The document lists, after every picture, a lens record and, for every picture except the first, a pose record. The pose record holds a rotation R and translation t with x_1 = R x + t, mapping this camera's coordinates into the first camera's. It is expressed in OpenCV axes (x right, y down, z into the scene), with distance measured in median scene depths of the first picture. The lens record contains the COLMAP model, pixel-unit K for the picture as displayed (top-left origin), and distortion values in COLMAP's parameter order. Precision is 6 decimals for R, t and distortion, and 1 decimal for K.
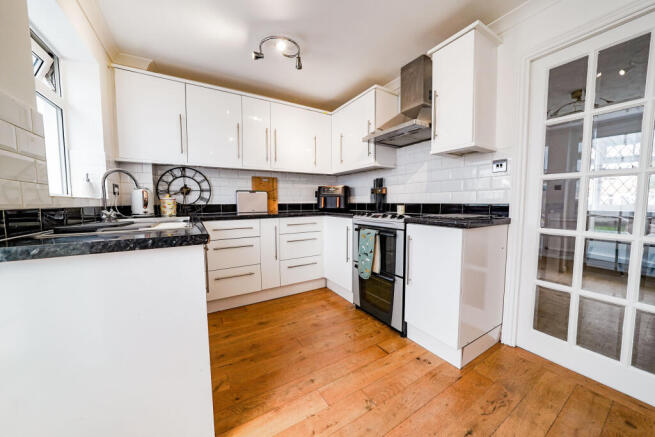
lens RADIAL K [[228.0, 0, 325.9], [0, 228.0, 217.1], [0, 0, 1]] dist [-0.008793, 0.000452]
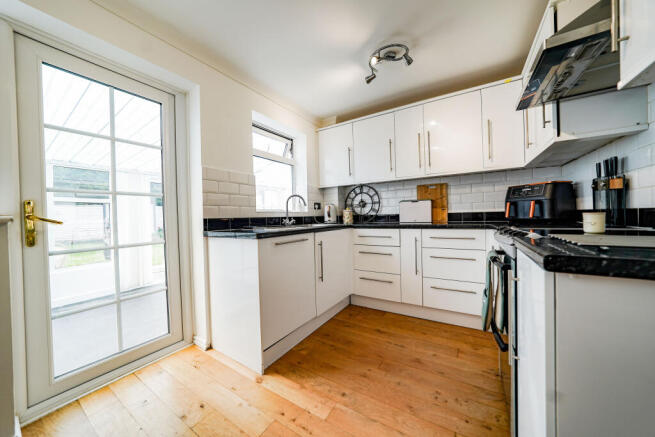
lens RADIAL K [[228.0, 0, 326.0], [0, 228.0, 217.7], [0, 0, 1]] dist [-0.008793, 0.000452]
pose [[0.455508, 0.003169, -0.890226, 0.426444], [-0.036515, 0.999219, -0.015127, -0.013566], [0.889483, 0.039397, 0.455268, 0.251474]]
